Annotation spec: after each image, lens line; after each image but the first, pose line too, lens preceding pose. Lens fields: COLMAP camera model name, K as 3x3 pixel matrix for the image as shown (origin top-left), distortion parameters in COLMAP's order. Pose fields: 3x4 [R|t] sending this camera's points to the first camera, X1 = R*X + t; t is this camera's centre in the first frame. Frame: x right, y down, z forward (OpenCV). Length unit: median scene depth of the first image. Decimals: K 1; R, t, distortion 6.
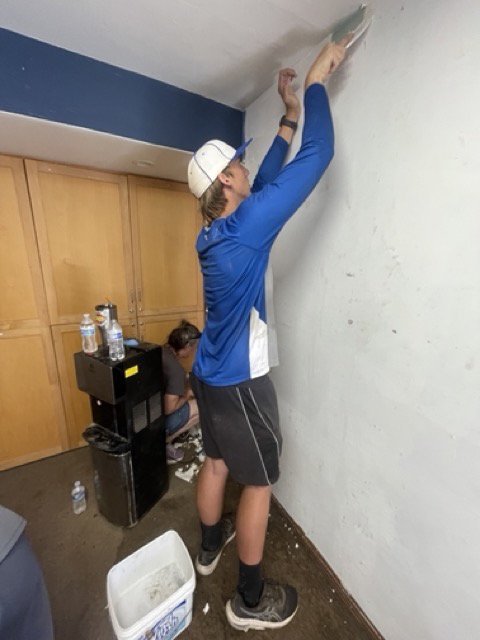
lens RADIAL K [[260.0, 0, 241.2], [0, 260.0, 319.7], [0, 0, 1]] dist [-0.019281, -0.000579]
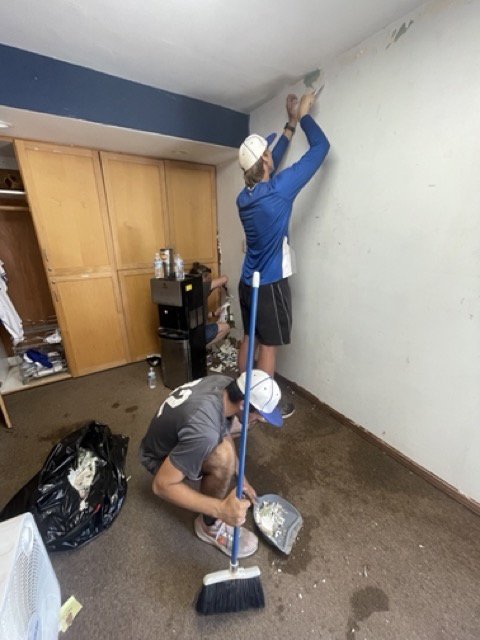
lens RADIAL K [[260.0, 0, 239.3], [0, 260.0, 318.6], [0, 0, 1]] dist [-0.019281, -0.000579]
pose [[0.998055, -0.050758, 0.036199, -0.141737], [0.047699, 0.995581, 0.080893, 0.222470], [-0.040145, -0.079009, 0.996065, -0.524324]]
